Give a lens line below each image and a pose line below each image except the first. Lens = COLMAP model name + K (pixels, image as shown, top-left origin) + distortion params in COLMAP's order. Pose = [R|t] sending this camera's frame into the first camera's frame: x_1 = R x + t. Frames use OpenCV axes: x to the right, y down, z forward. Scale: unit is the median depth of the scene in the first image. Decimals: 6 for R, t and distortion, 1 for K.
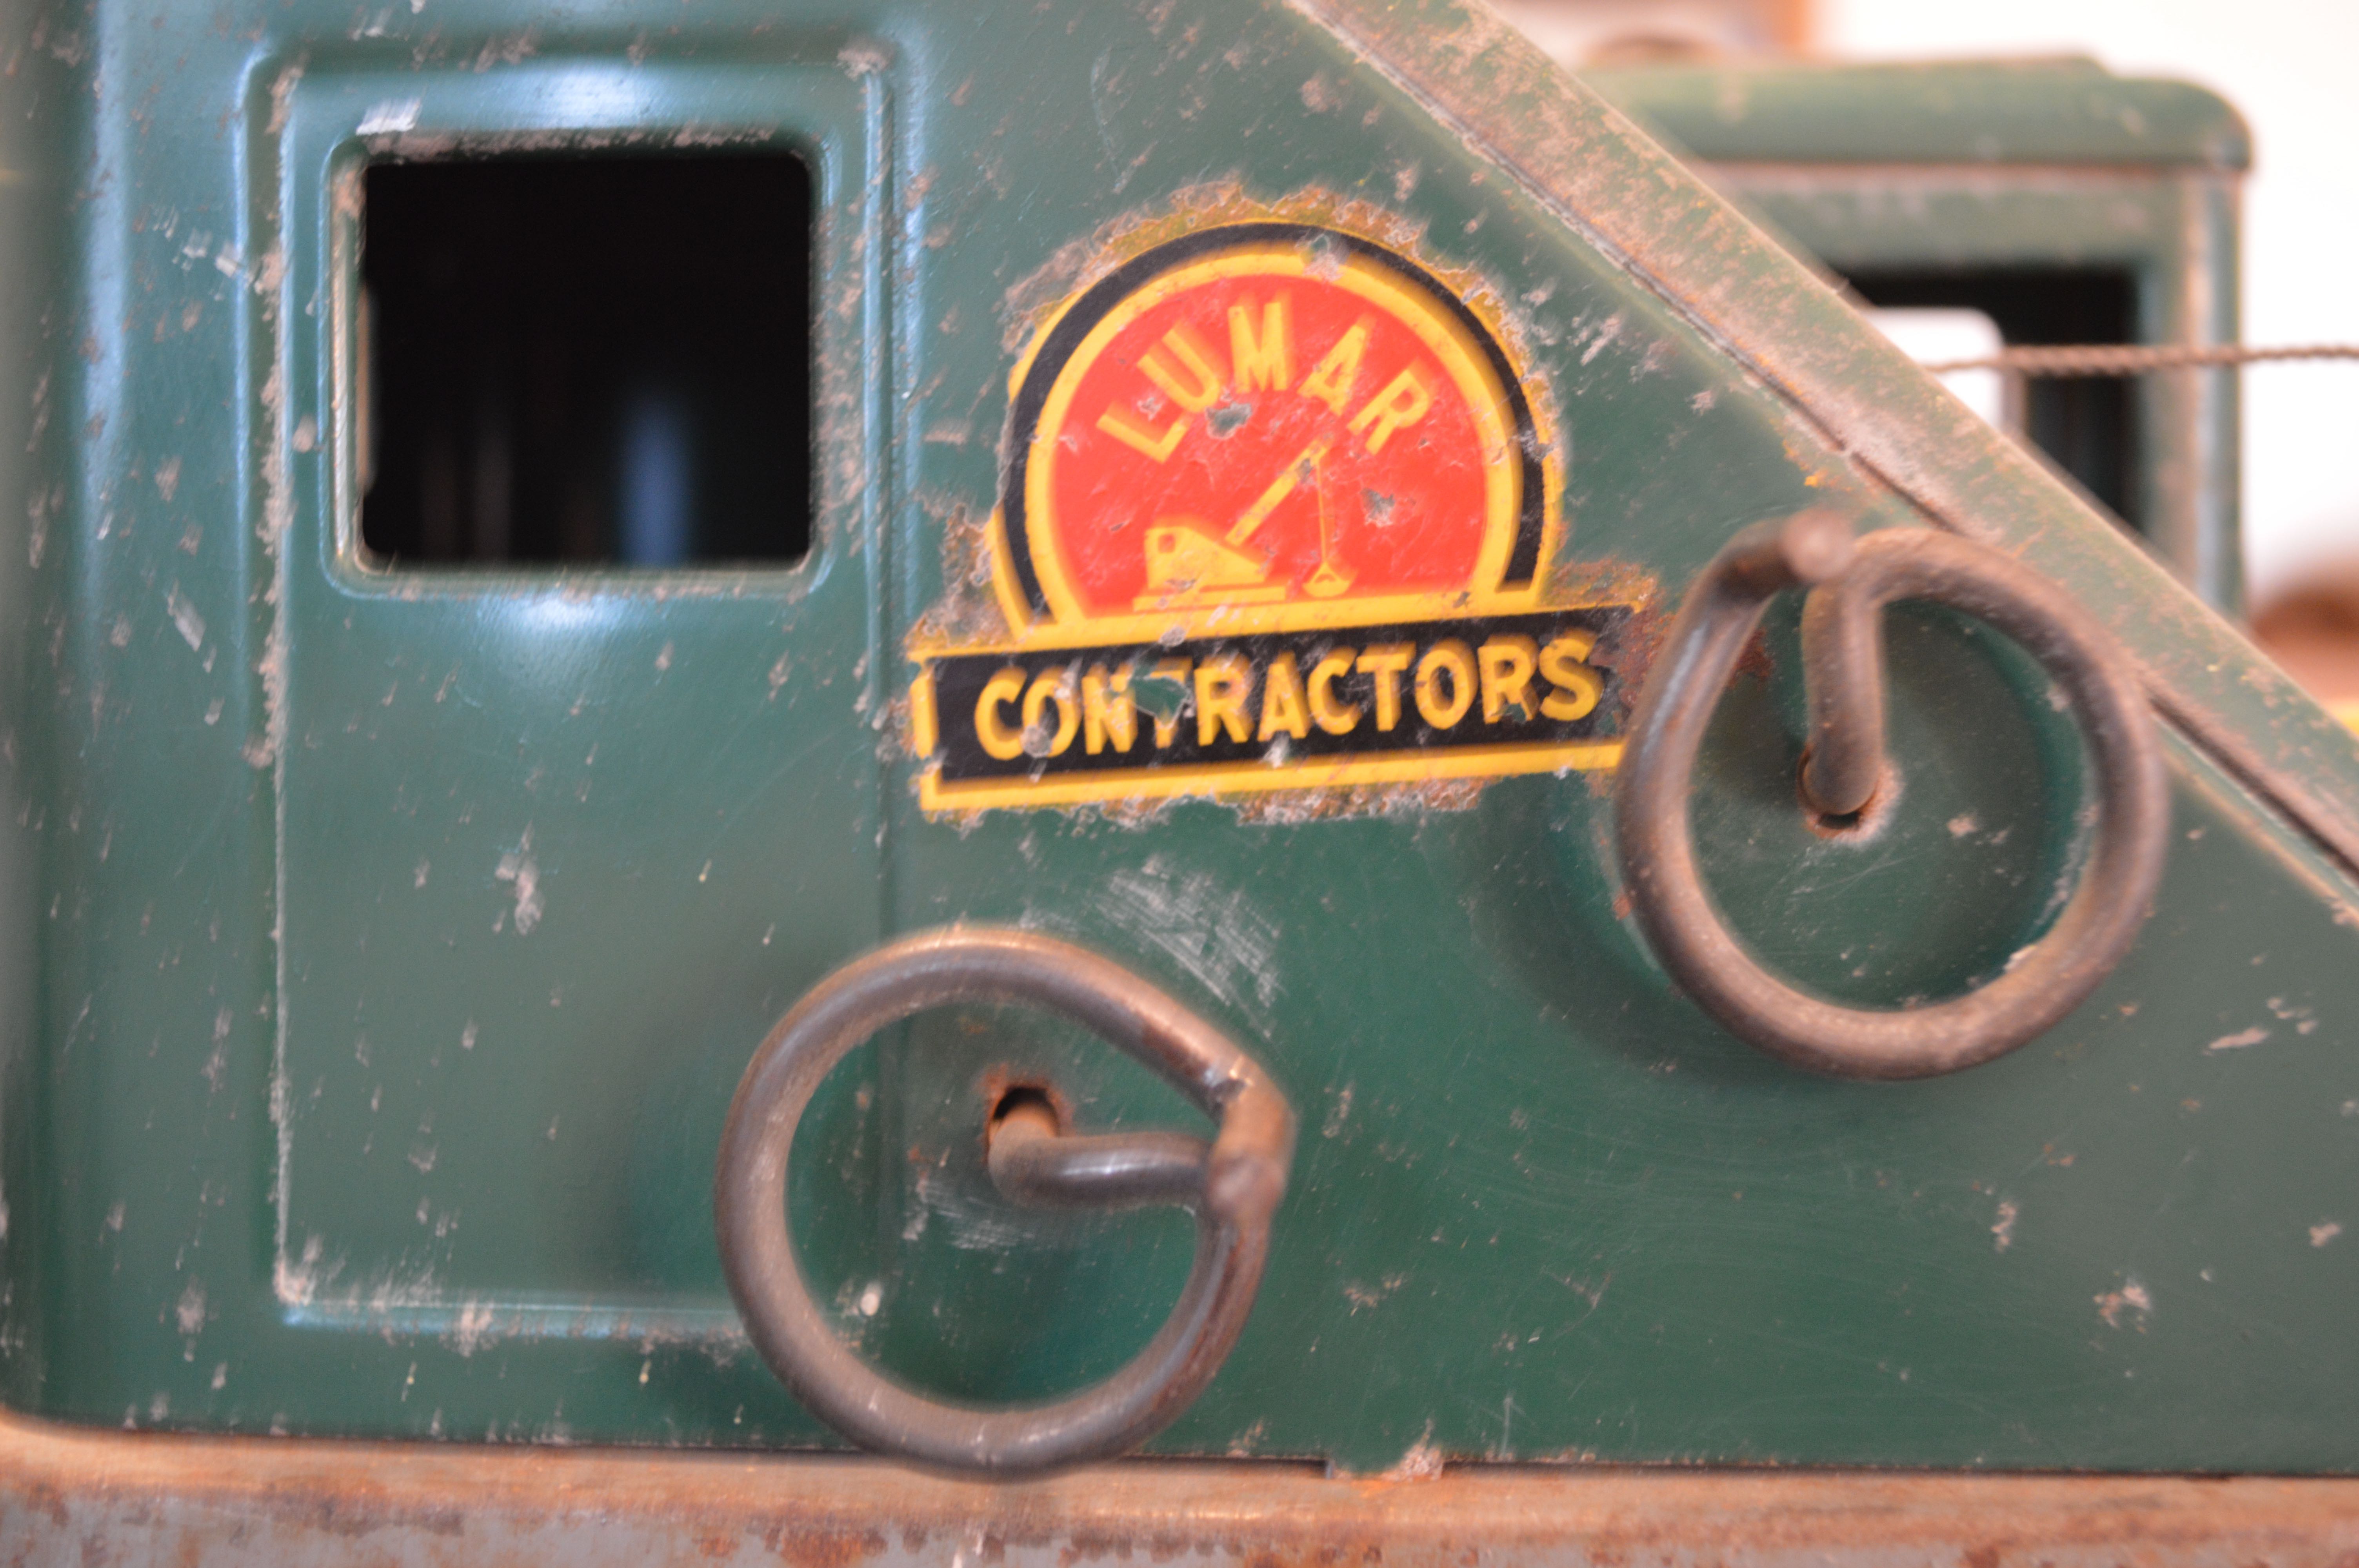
lens RADIAL K [[2612.0, 0, 1171.7], [0, 2612.0, 788.5], [0, 0, 1]] dist [-0.058695, 0.000000]
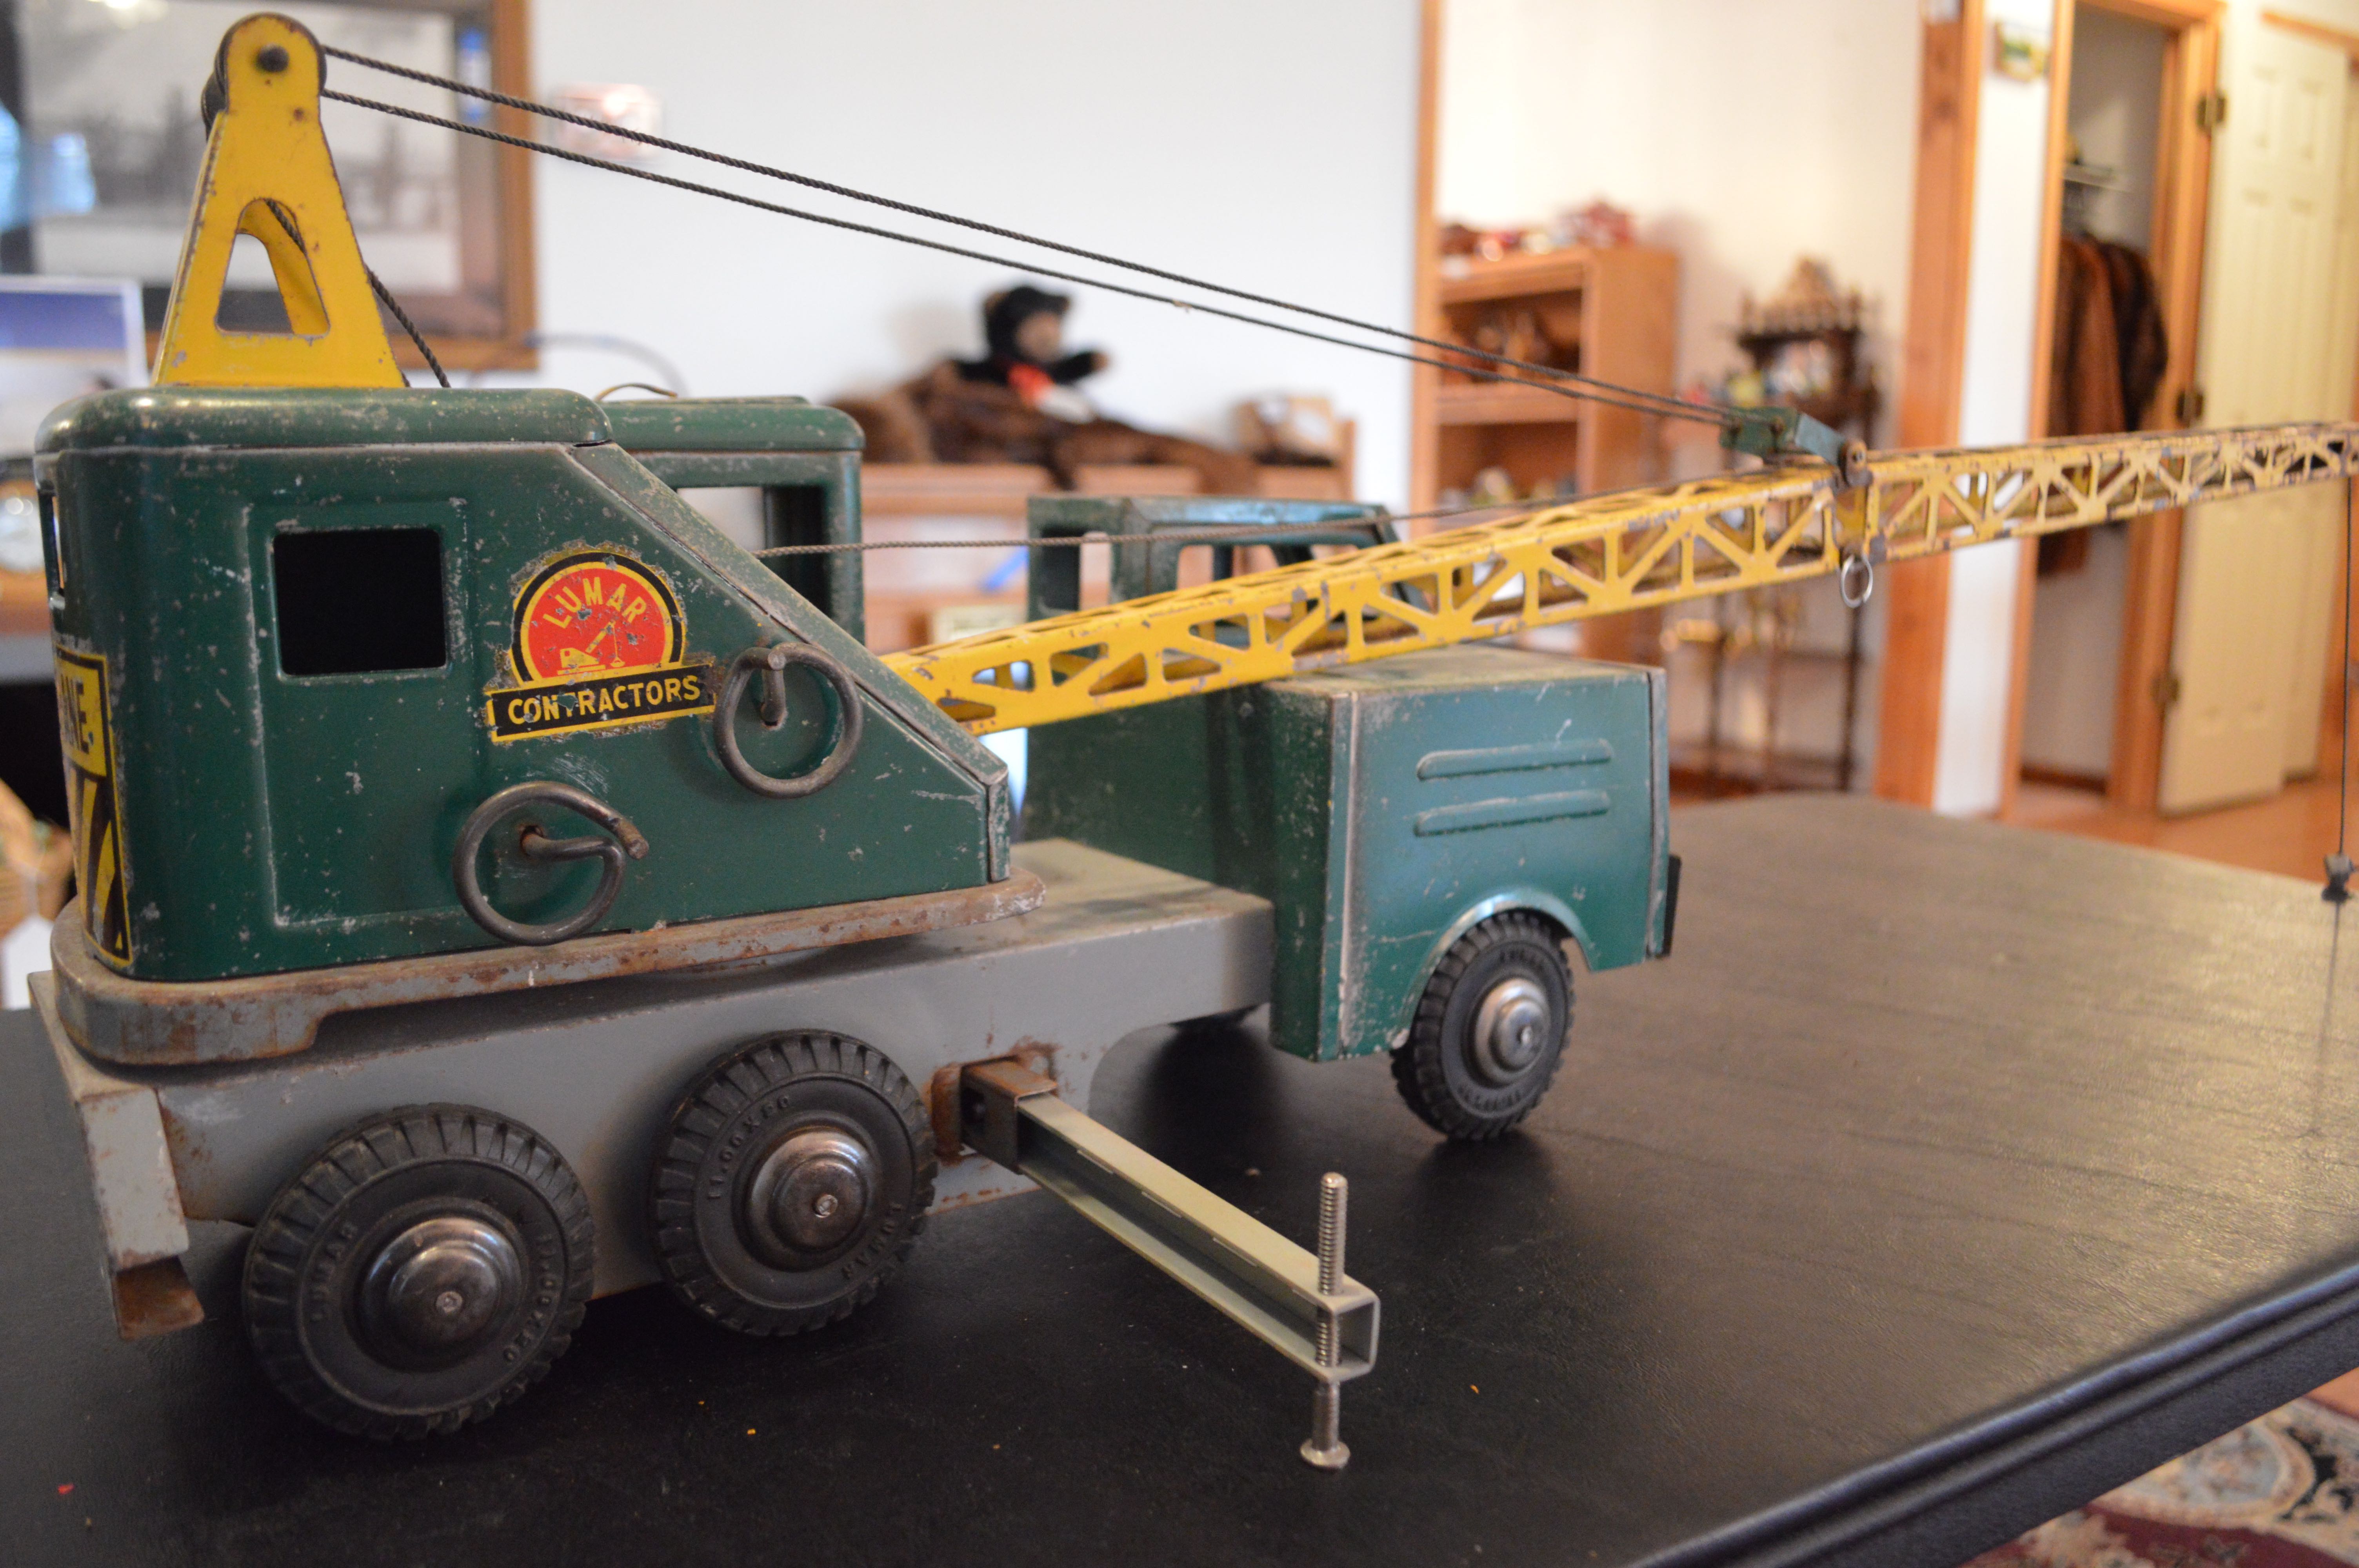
lens RADIAL K [[1818.2, 0, 1177.6], [0, 1818.2, 780.4], [0, 0, 1]] dist [-0.041702, -0.001445]
pose [[0.829075, -0.095768, 0.550876, -0.618599], [0.017793, 0.989243, 0.145198, -0.250076], [-0.558855, -0.110578, 0.821860, -1.261117]]
